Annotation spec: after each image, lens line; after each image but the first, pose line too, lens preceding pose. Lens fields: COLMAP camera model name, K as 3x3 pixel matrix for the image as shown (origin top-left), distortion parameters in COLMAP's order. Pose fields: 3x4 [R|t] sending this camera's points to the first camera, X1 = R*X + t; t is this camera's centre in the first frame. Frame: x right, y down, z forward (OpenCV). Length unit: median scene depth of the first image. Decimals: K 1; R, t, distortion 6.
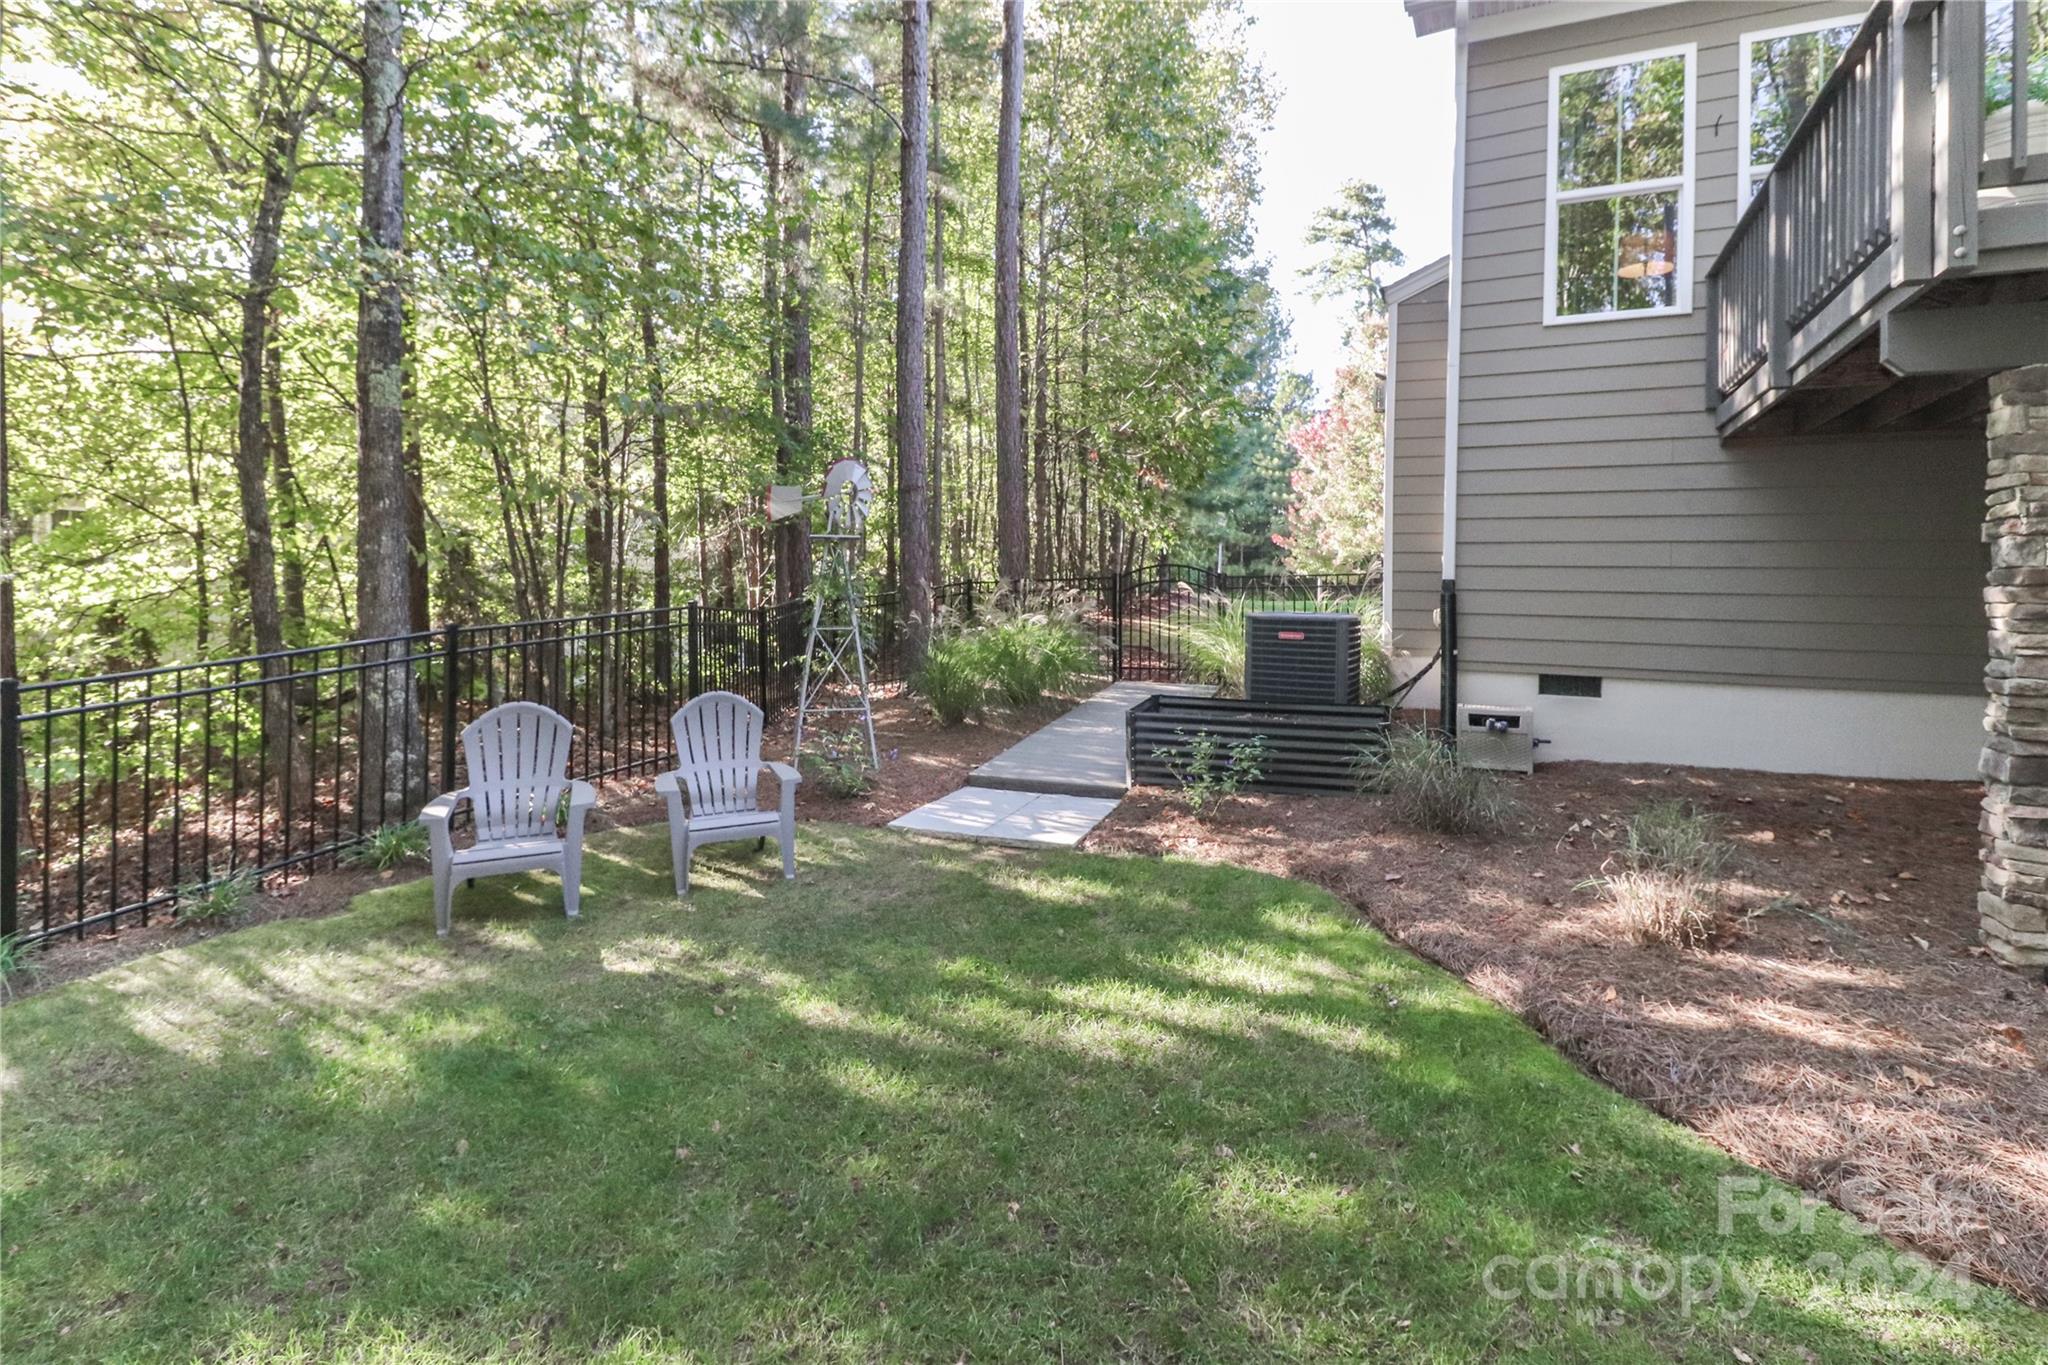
lens RADIAL K [[978.8, 0, 1080.0], [0, 978.8, 598.1], [0, 0, 1]] dist [0.002378, -0.000982]
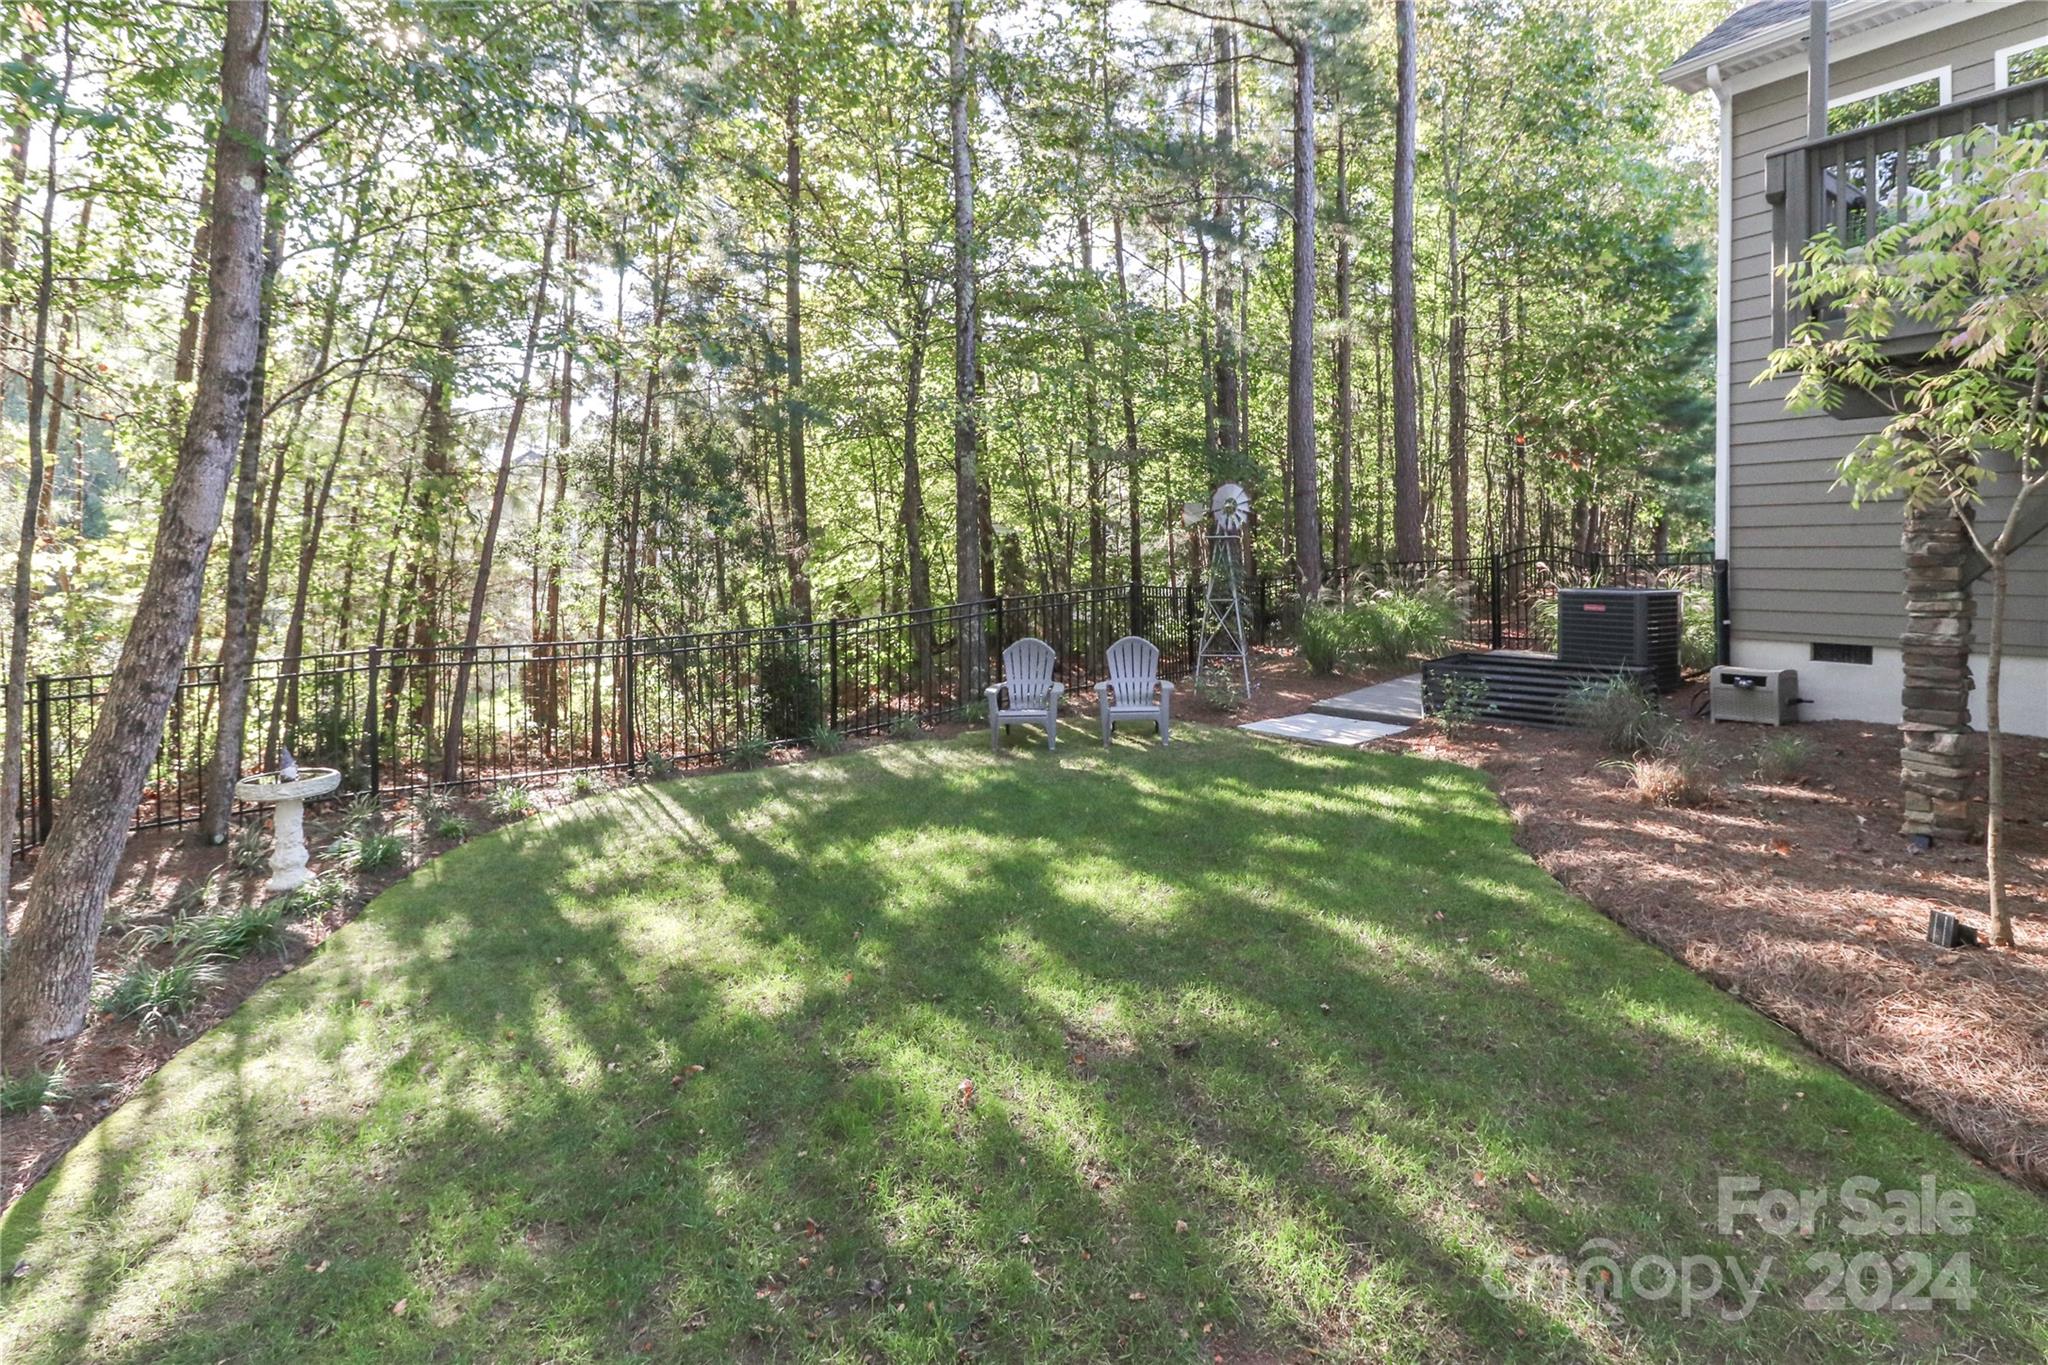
lens RADIAL K [[978.8, 0, 1080.0], [0, 978.8, 598.1], [0, 0, 1]] dist [0.002378, -0.000982]
pose [[0.873436, 0.002931, -0.486929, 0.283886], [0.007942, 0.999763, 0.020263, -0.002985], [0.486873, -0.021566, 0.873206, -0.390488]]
